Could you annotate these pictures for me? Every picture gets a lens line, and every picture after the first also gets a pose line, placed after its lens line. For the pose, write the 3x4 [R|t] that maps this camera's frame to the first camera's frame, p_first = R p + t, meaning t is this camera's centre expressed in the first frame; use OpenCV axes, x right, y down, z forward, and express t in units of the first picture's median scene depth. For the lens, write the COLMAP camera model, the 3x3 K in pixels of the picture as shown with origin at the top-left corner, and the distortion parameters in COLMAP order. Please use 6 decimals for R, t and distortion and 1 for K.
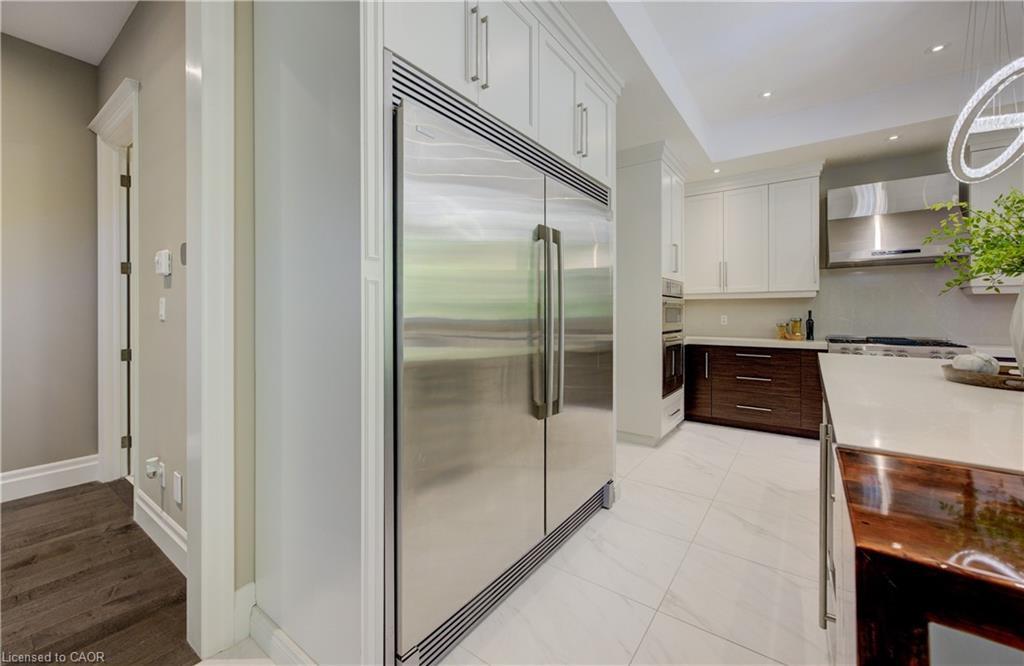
lens RADIAL K [[406.7, 0, 507.8], [0, 406.7, 317.6], [0, 0, 1]] dist [-0.000609, 0.001374]
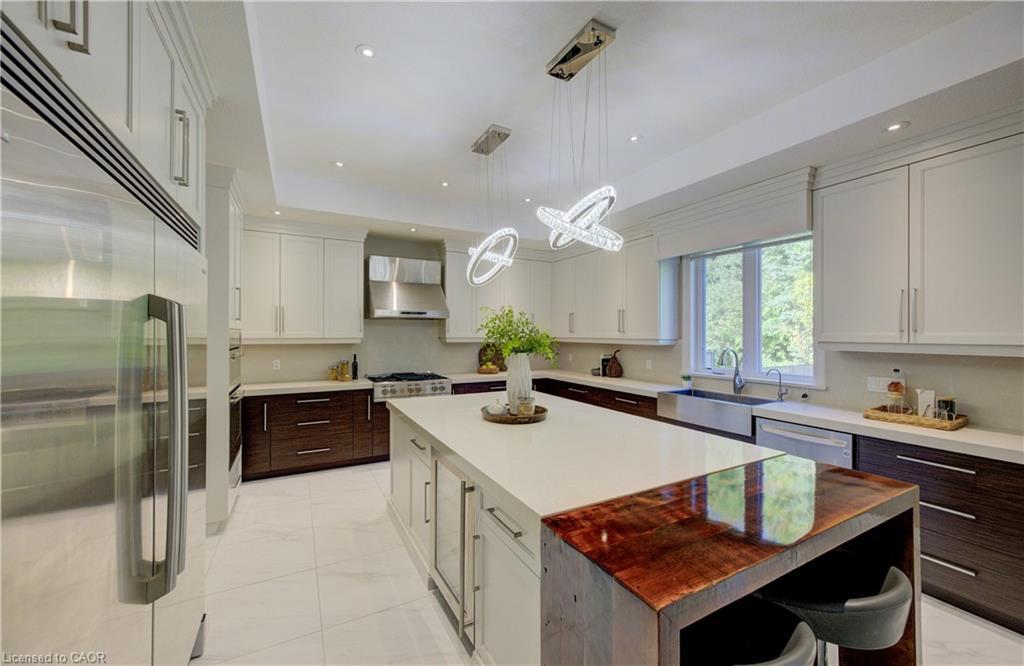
lens RADIAL K [[406.7, 0, 510.6], [0, 406.7, 334.5], [0, 0, 1]] dist [-0.000609, 0.001374]
pose [[0.428038, -0.005234, 0.903746, -0.143762], [0.006640, 0.999974, 0.002646, -0.091368], [-0.903736, 0.004869, 0.428062, 0.124018]]
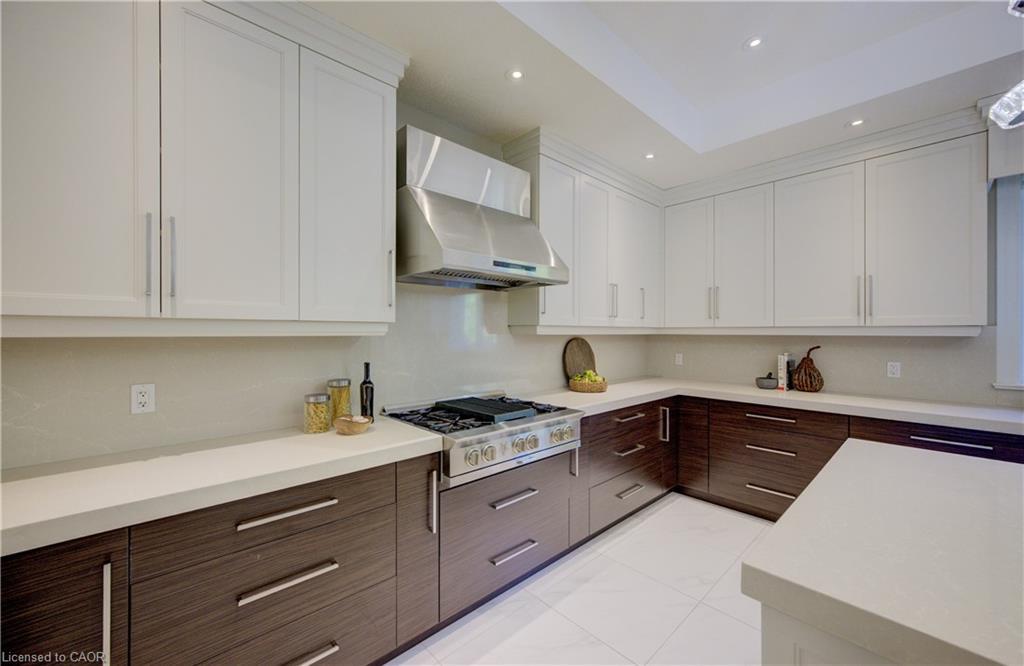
lens RADIAL K [[406.7, 0, 505.9], [0, 406.7, 326.7], [0, 0, 1]] dist [-0.000609, 0.001374]
pose [[0.187515, 0.004470, 0.982252, 0.371242], [0.007550, 0.999954, -0.005992, -0.069837], [-0.982233, 0.008540, 0.187473, 0.924753]]
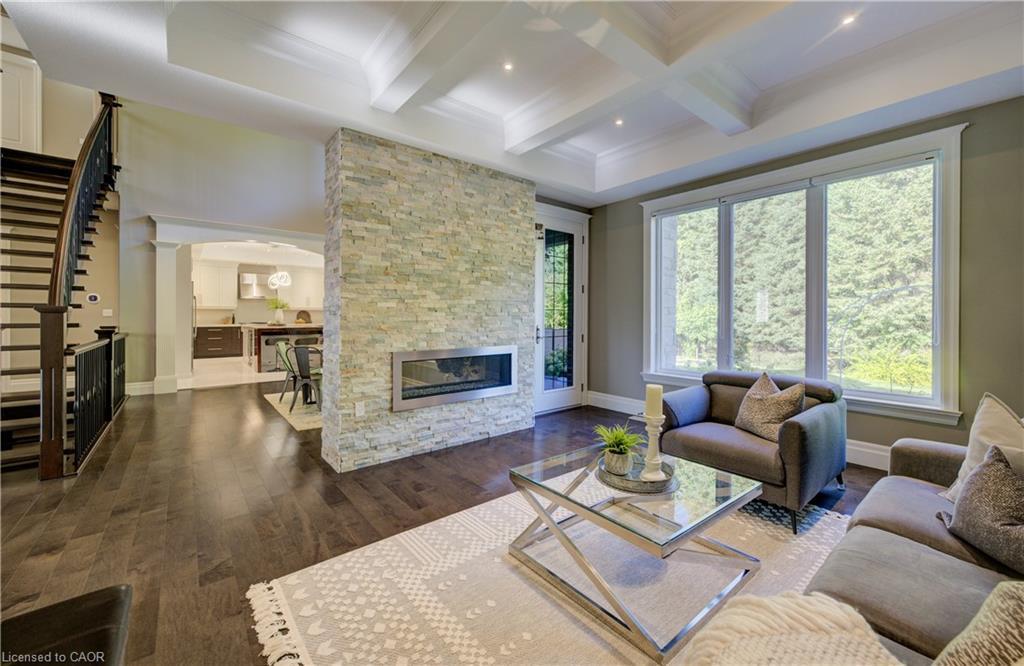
lens RADIAL K [[406.7, 0, 518.6], [0, 406.7, 317.2], [0, 0, 1]] dist [-0.000609, 0.001374]
pose [[0.243297, -0.004729, 0.969940, -1.864331], [0.006144, 0.999976, 0.003334, 0.011926], [-0.969932, 0.005148, 0.243320, -1.976186]]
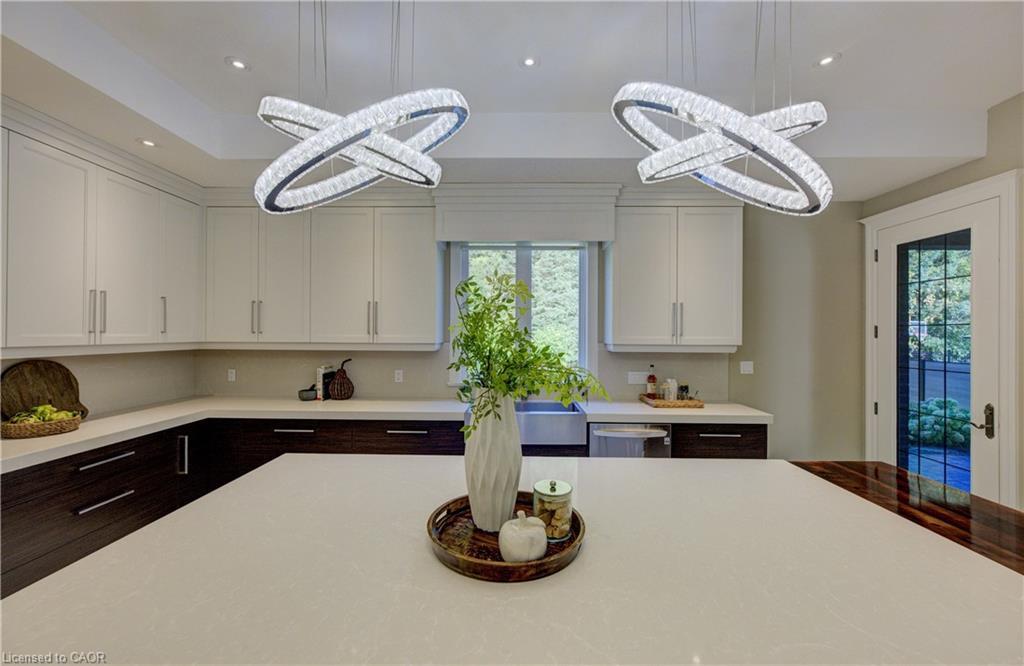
lens RADIAL K [[406.7, 0, 493.9], [0, 406.7, 333.3], [0, 0, 1]] dist [-0.000609, 0.001374]
pose [[-0.582140, -0.005101, 0.813073, 0.327745], [-0.002660, 0.999987, 0.004369, -0.098291], [-0.813084, 0.000380, -0.582146, 0.716647]]
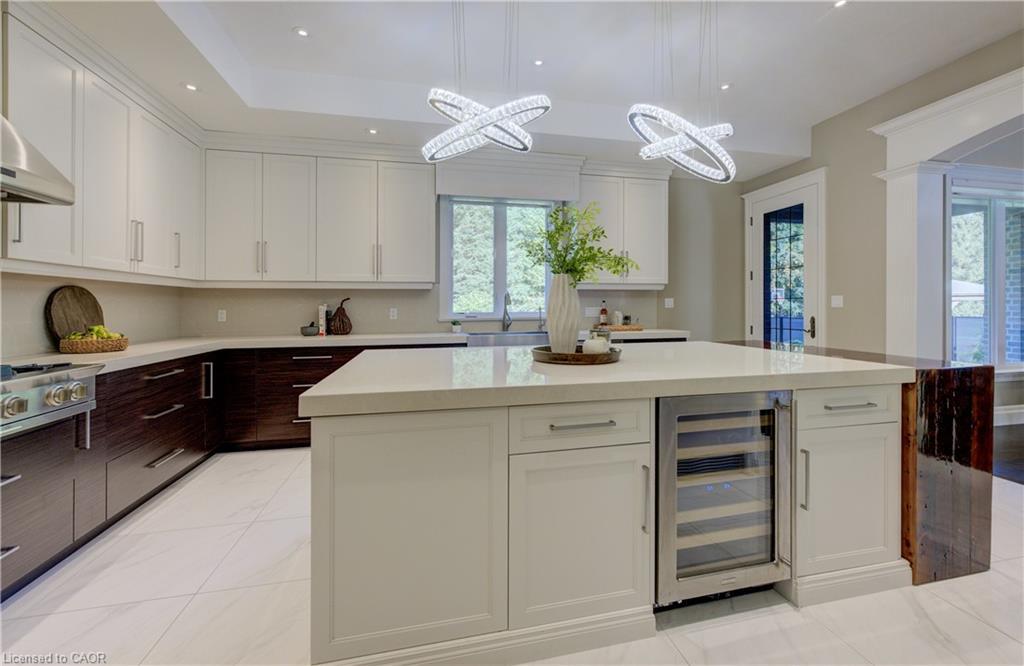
lens RADIAL K [[406.7, 0, 515.0], [0, 406.7, 300.6], [0, 0, 1]] dist [-0.000609, 0.001374]
pose [[-0.753713, -0.004570, 0.657188, 0.285684], [0.002322, 0.999951, 0.009617, -0.028990], [-0.657200, 0.008775, -0.753665, 0.966321]]
